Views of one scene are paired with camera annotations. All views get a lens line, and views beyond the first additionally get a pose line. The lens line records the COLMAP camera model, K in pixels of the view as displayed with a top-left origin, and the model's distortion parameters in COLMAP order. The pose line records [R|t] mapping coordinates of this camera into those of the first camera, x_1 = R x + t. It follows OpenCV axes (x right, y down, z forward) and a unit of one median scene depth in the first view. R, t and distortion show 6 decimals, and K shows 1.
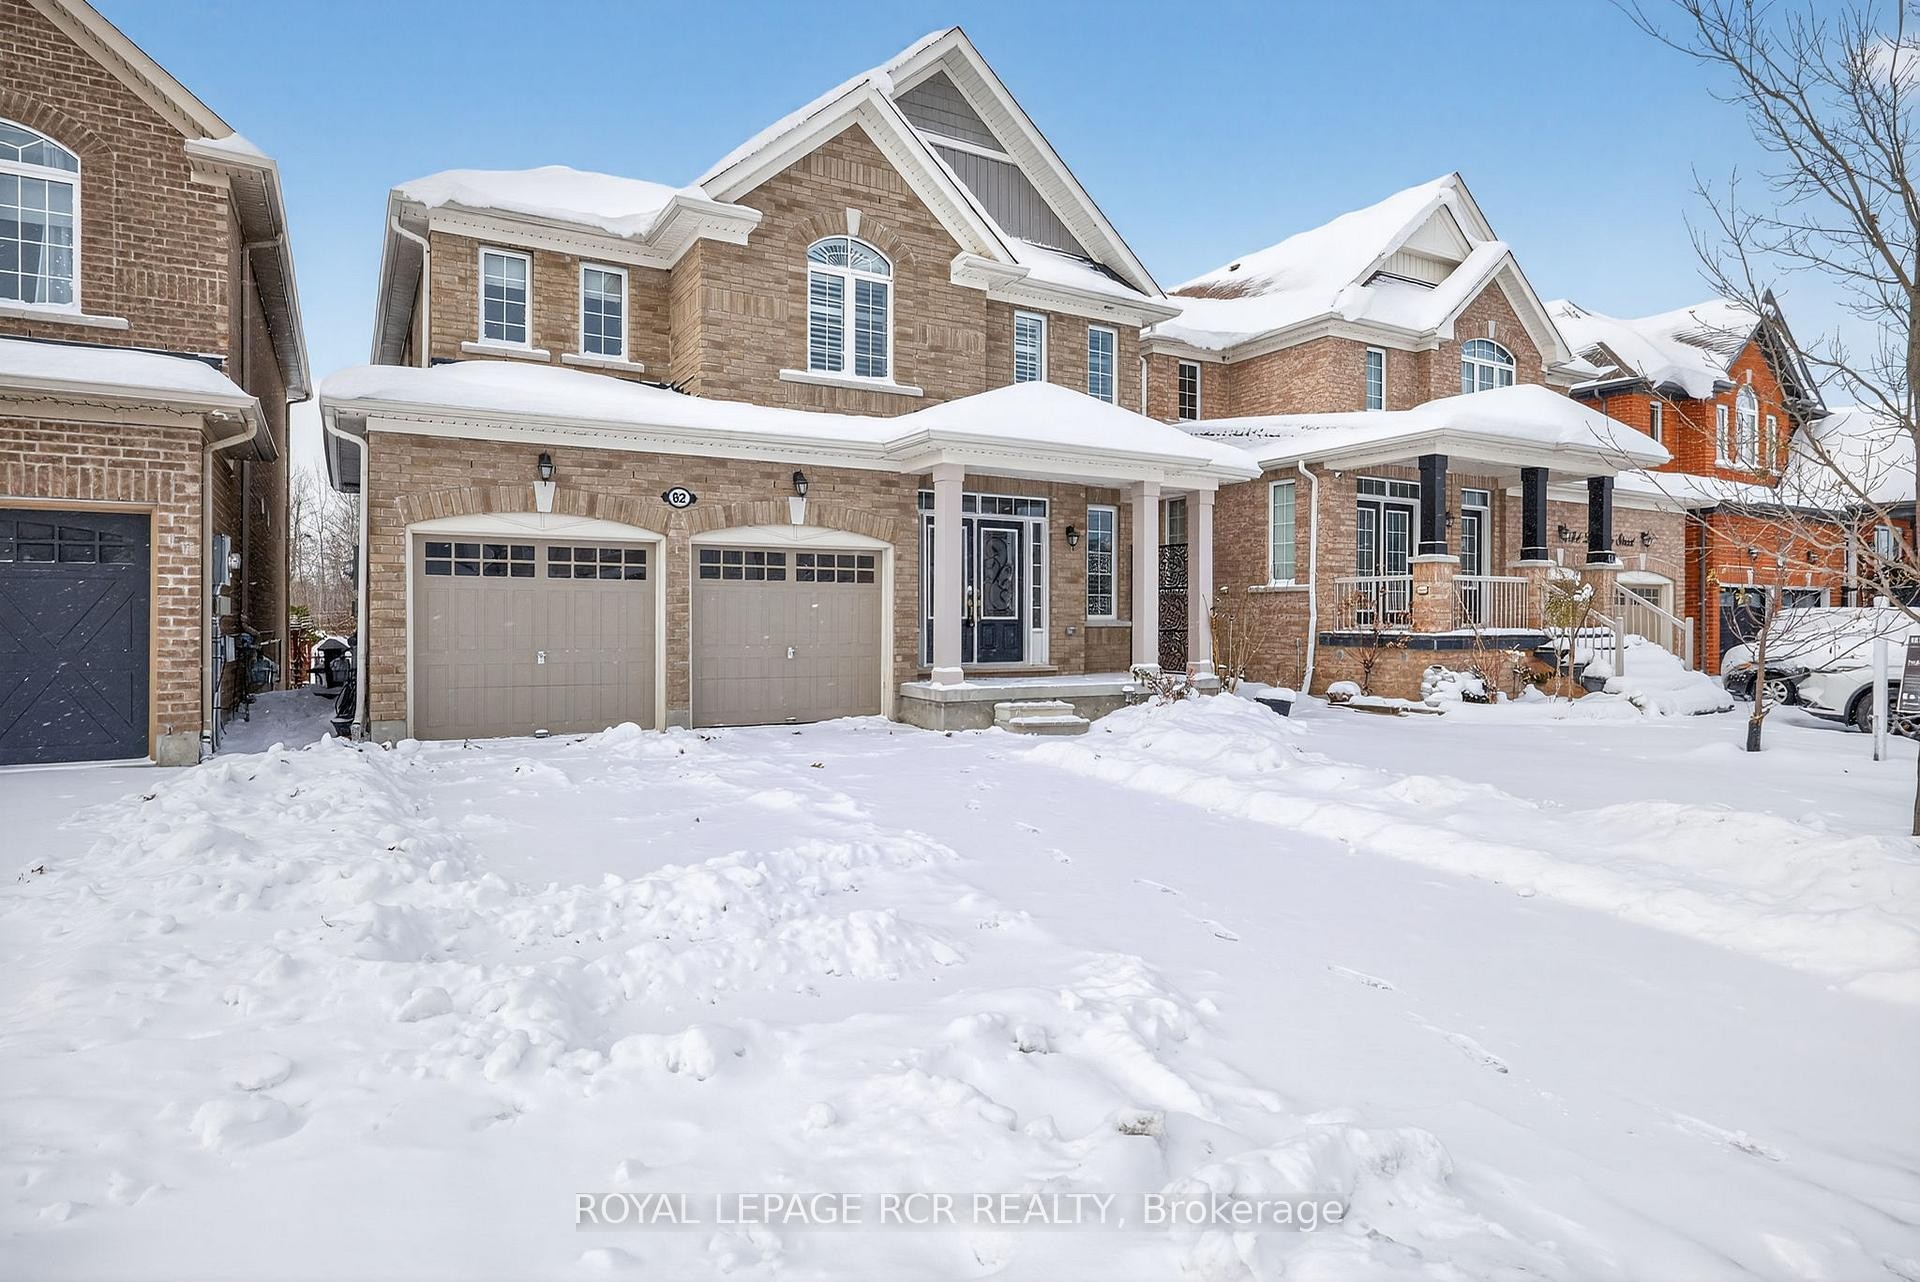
lens RADIAL K [[1044.8, 0, 959.9], [0, 1044.8, 613.5], [0, 0, 1]] dist [0.020410, 0.000187]
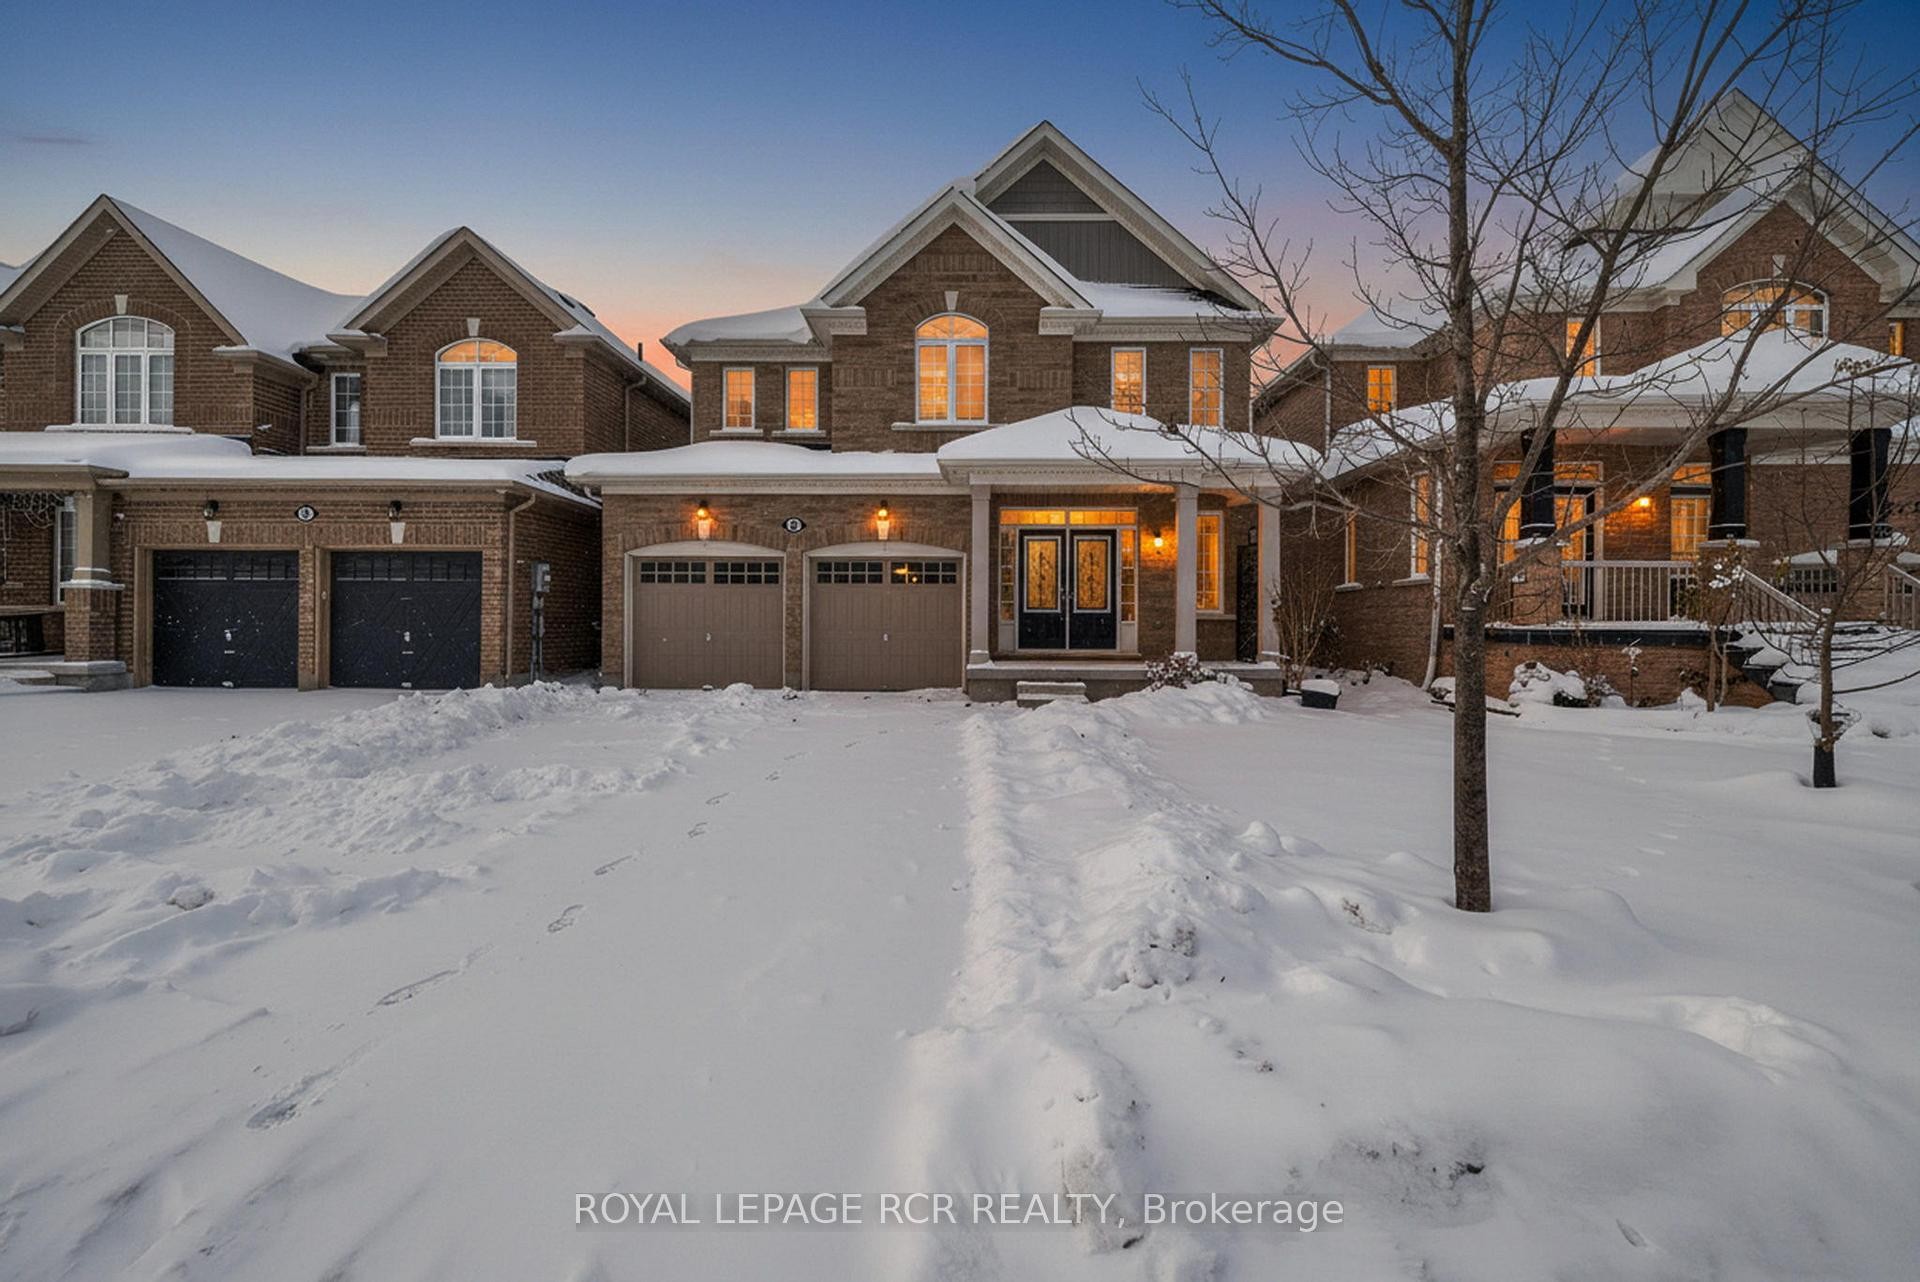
lens RADIAL K [[813.5, 0, 958.7], [0, 813.5, 612.8], [0, 0, 1]] dist [0.018872, -0.000217]
pose [[0.863627, -0.000354, -0.504131, 0.409460], [0.002264, 0.999992, 0.003175, 0.003284], [0.504126, -0.003884, 0.863621, 0.147119]]
